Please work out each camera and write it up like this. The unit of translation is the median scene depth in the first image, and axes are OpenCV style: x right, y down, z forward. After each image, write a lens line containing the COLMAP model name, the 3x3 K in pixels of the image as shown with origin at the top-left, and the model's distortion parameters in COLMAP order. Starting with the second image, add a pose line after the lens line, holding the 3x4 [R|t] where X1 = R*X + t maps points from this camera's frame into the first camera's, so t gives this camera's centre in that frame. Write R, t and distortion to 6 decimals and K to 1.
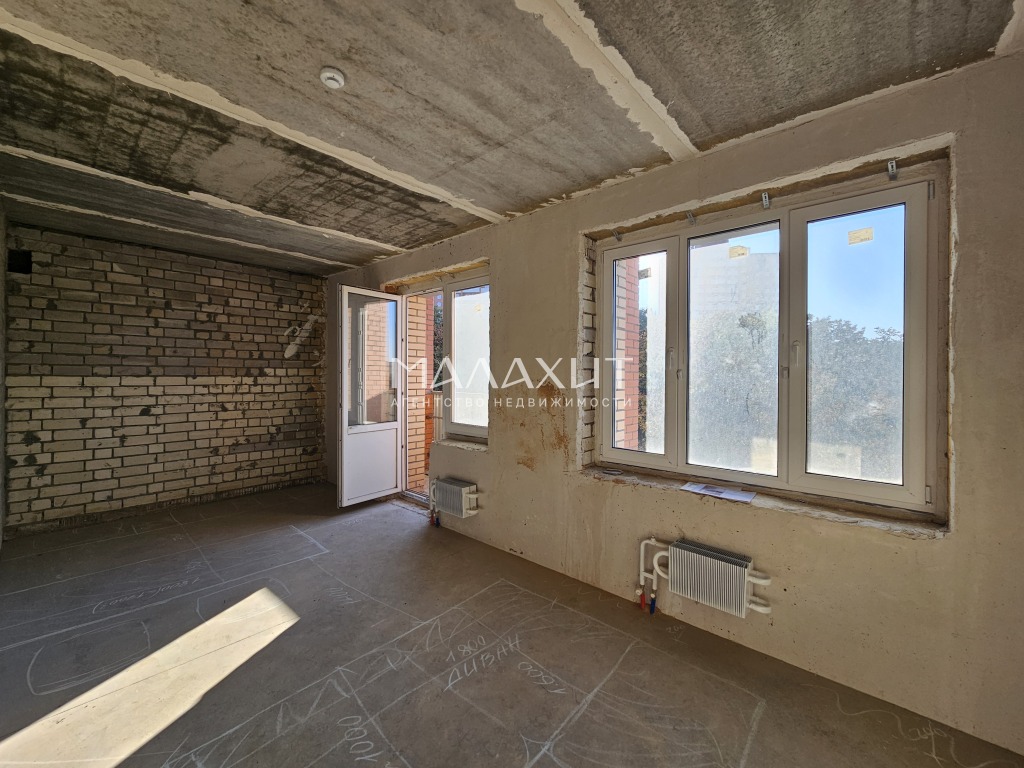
lens RADIAL K [[414.3, 0, 512.0], [0, 414.3, 384.0], [0, 0, 1]] dist [0.000033, -0.000002]
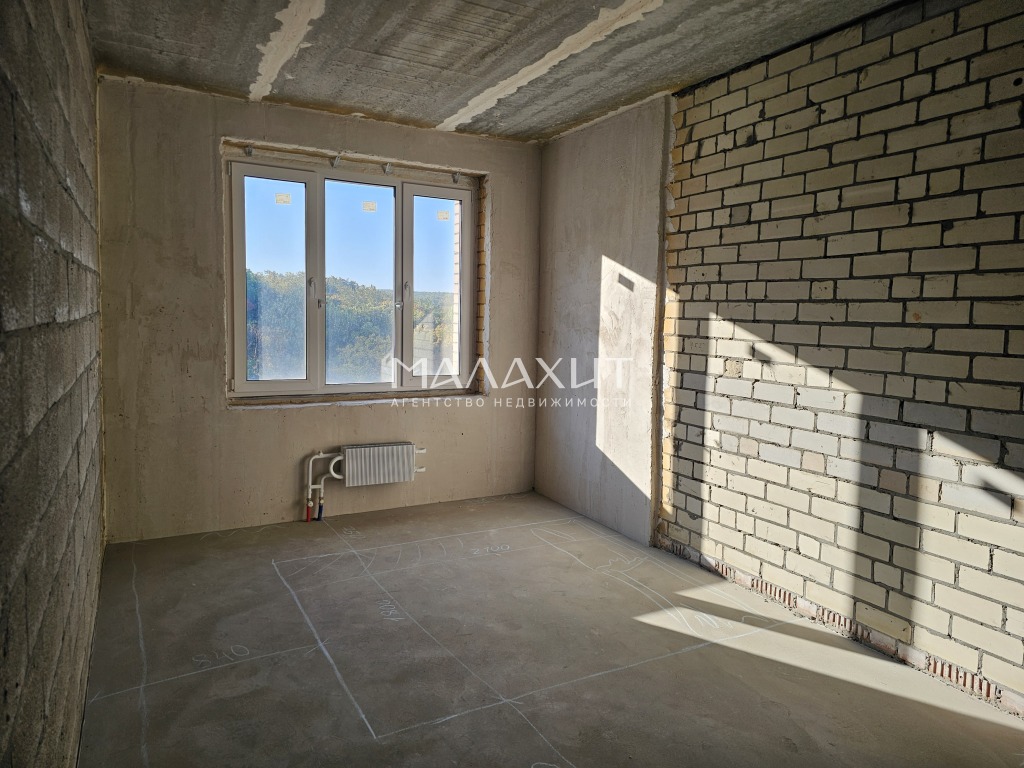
lens RADIAL K [[681.6, 0, 512.0], [0, 681.6, 384.0], [0, 0, 1]] dist [0.000364, 0.000016]
pose [[0.334762, -0.082580, 0.938677, -1.202881], [-0.017894, 0.995416, 0.093953, 0.013274], [-0.942133, -0.048249, 0.331749, -0.074042]]
